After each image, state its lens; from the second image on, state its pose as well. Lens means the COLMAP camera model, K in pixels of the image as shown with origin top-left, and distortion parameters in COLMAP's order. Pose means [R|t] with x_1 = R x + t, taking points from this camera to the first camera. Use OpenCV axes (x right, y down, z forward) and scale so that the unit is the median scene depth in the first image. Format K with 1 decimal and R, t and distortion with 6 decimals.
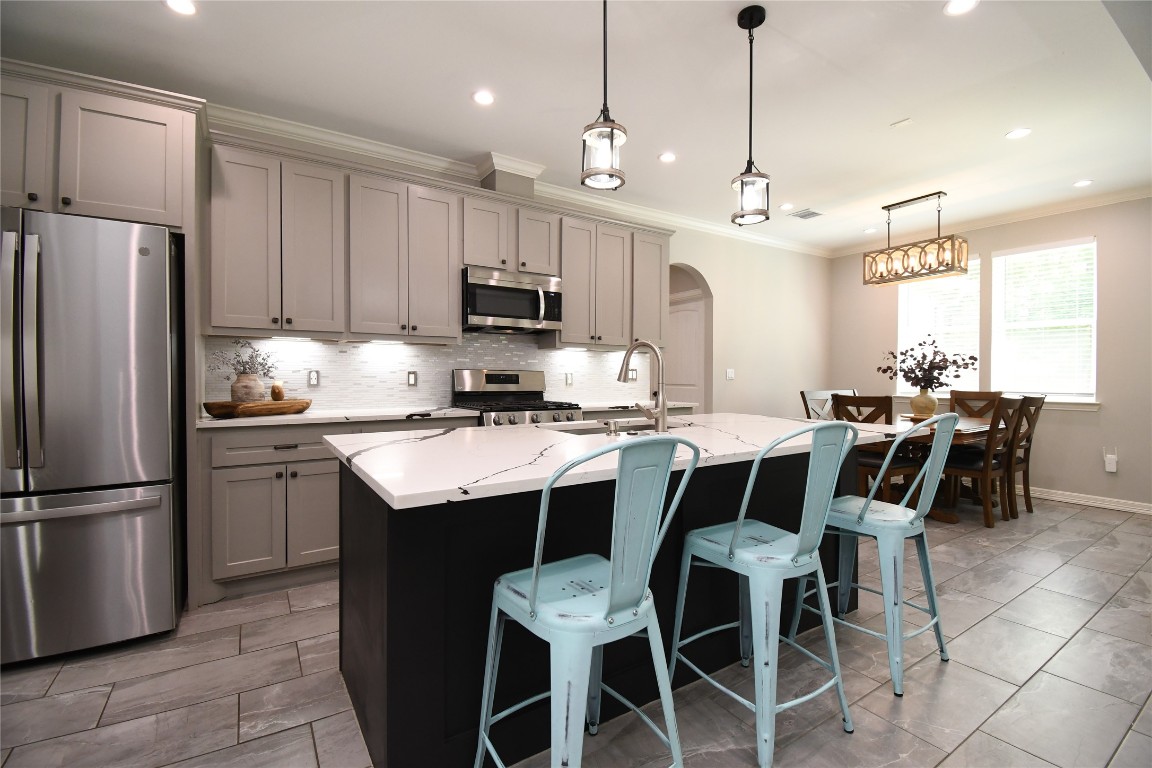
lens RADIAL K [[508.5, 0, 578.6], [0, 508.5, 384.5], [0, 0, 1]] dist [0.011223, -0.020756]
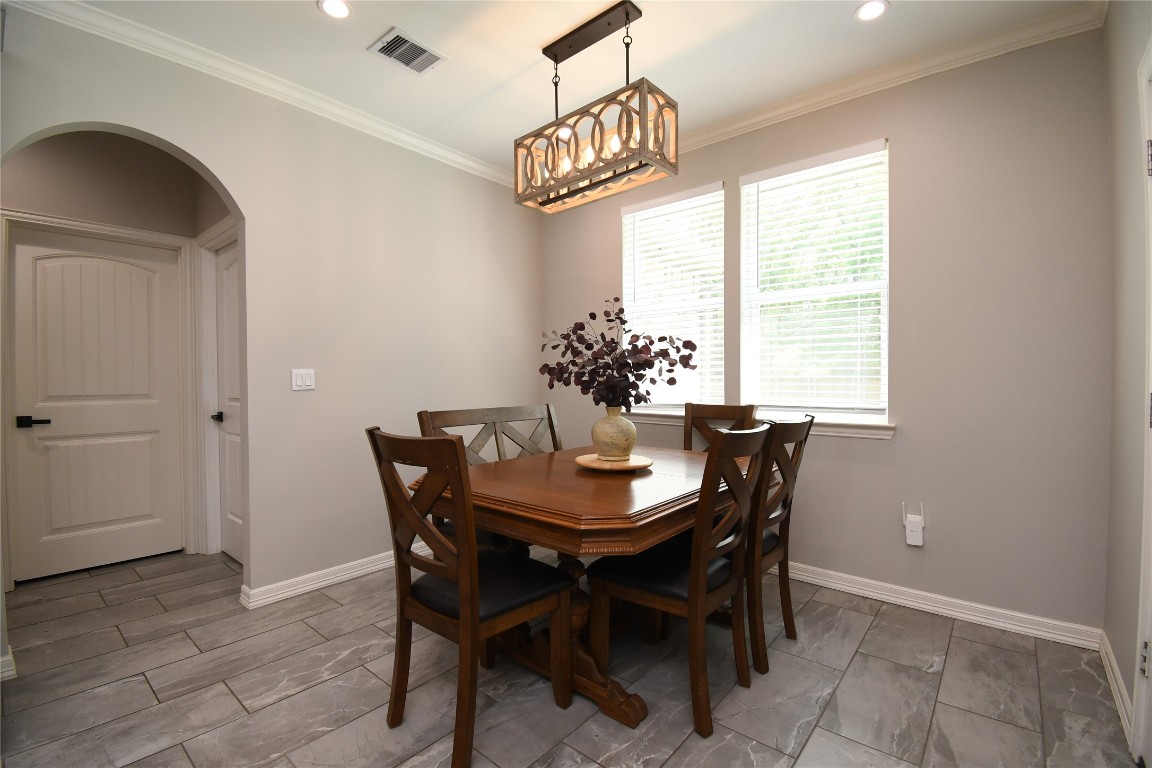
lens RADIAL K [[504.1, 0, 579.3], [0, 504.1, 388.4], [0, 0, 1]] dist [0.010927, -0.019756]
pose [[0.957006, -0.012344, 0.289806, 0.511579], [0.011860, 0.999924, 0.003426, -0.012031], [-0.289827, 0.000159, 0.957079, 0.539008]]
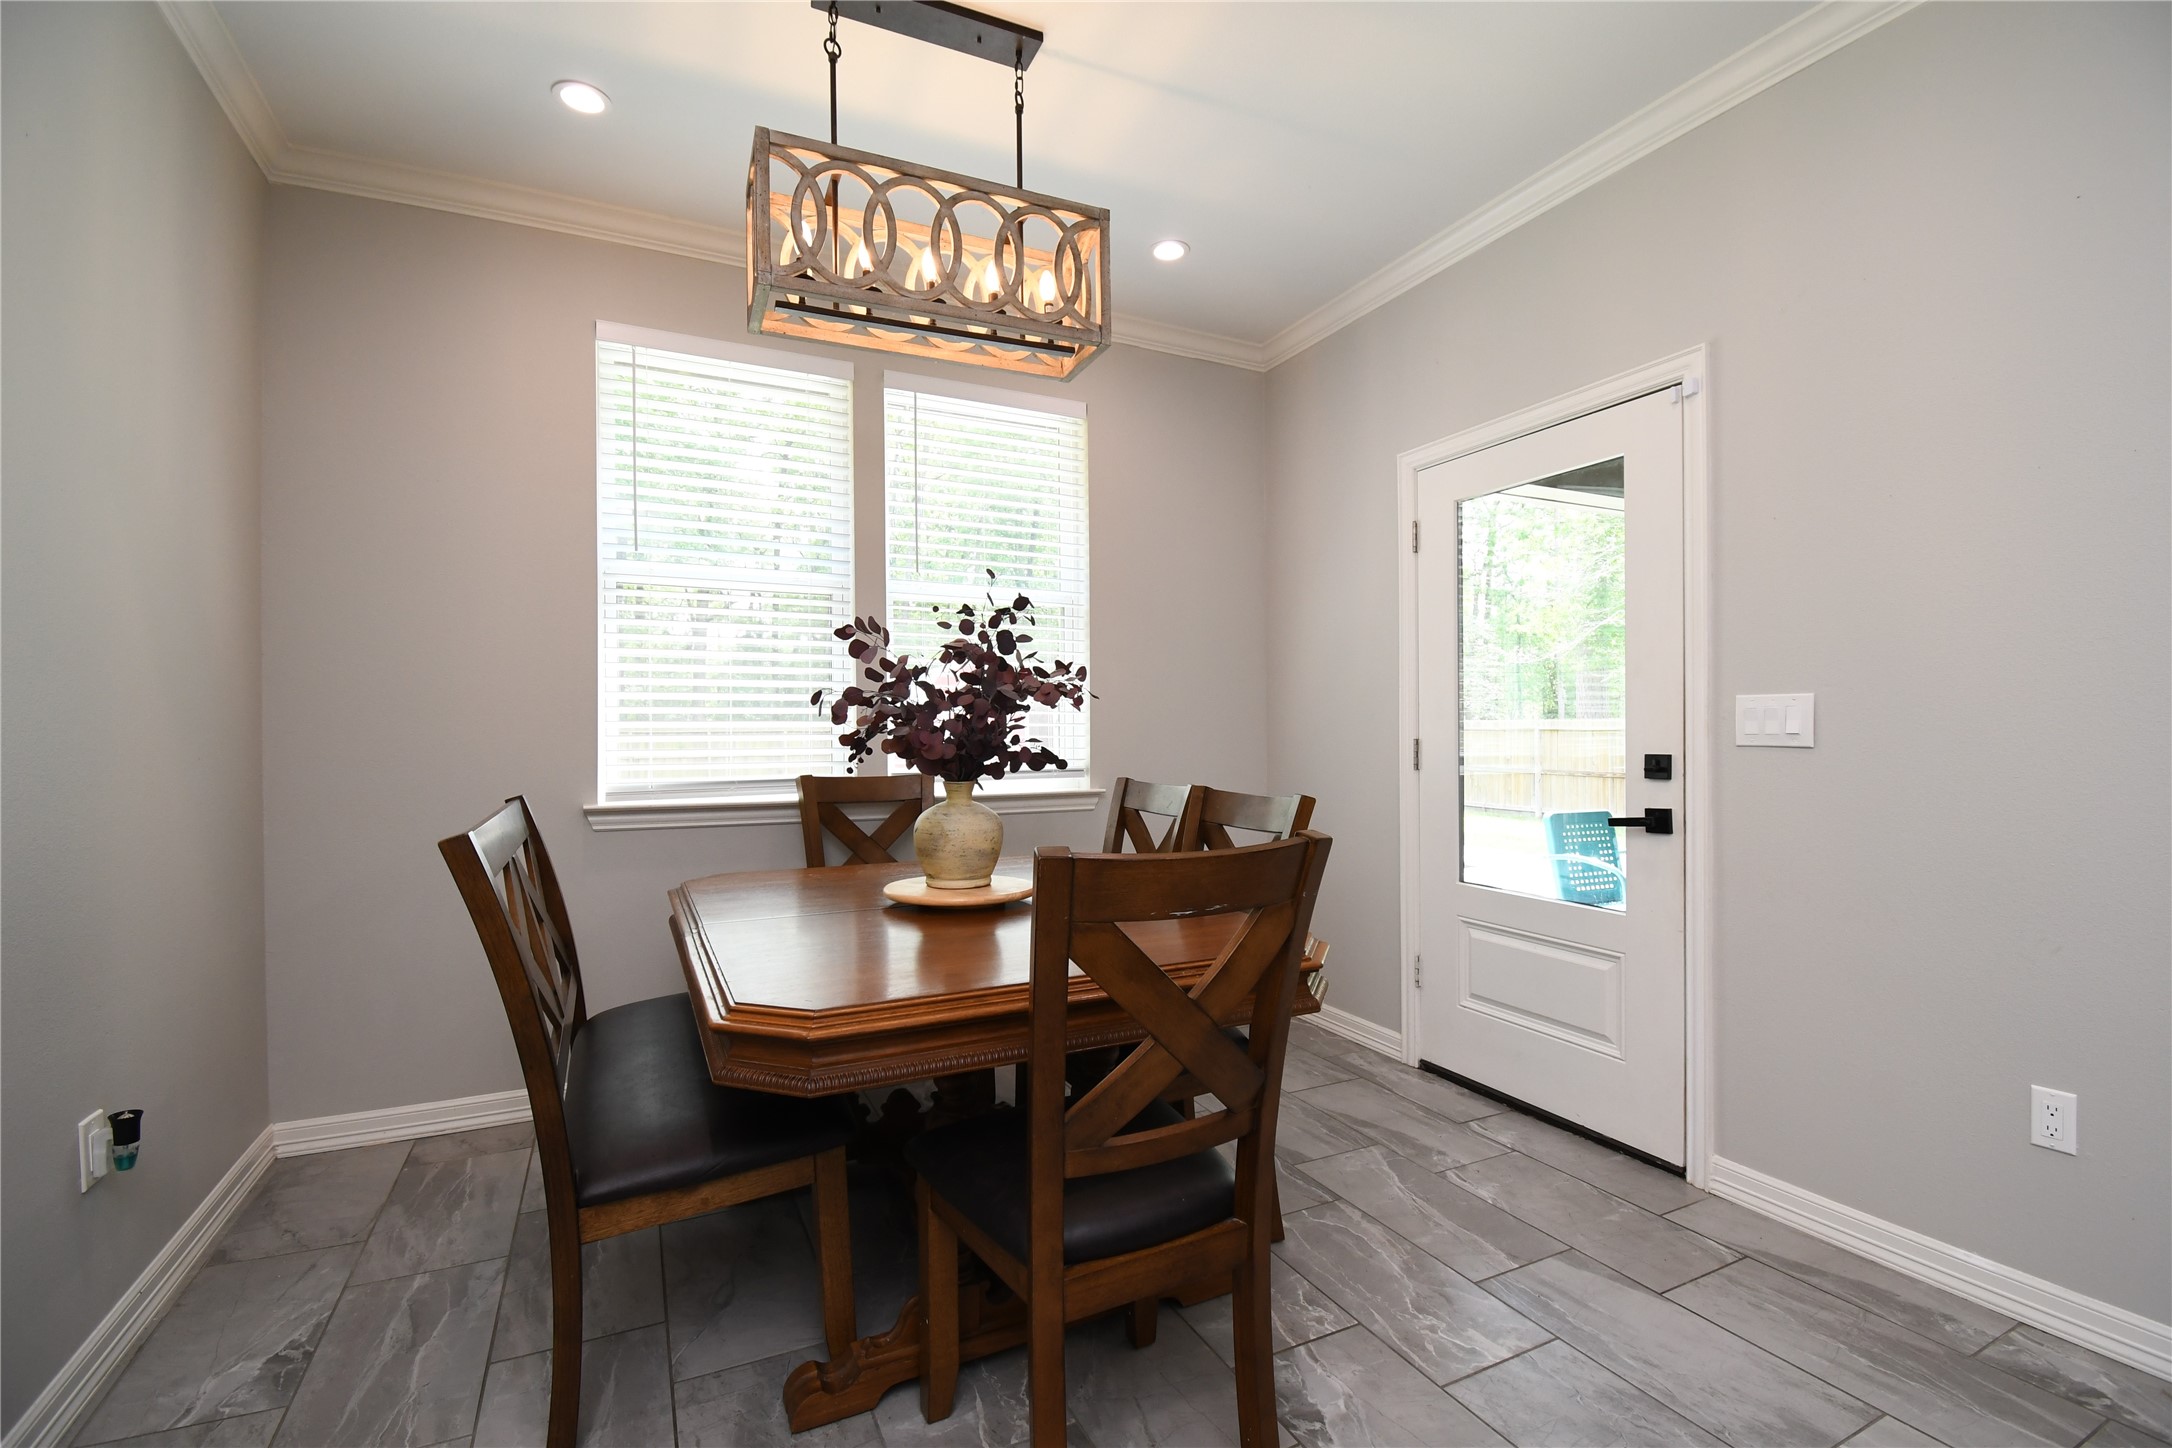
lens RADIAL K [[959.4, 0, 1091.5], [0, 959.4, 715.7], [0, 0, 1]] dist [-0.031695, 0.000139]
pose [[0.118557, 0.010144, 0.992895, 0.216479], [0.024188, 0.999622, -0.013101, -0.015952], [-0.992653, 0.025570, 0.118267, 0.892387]]
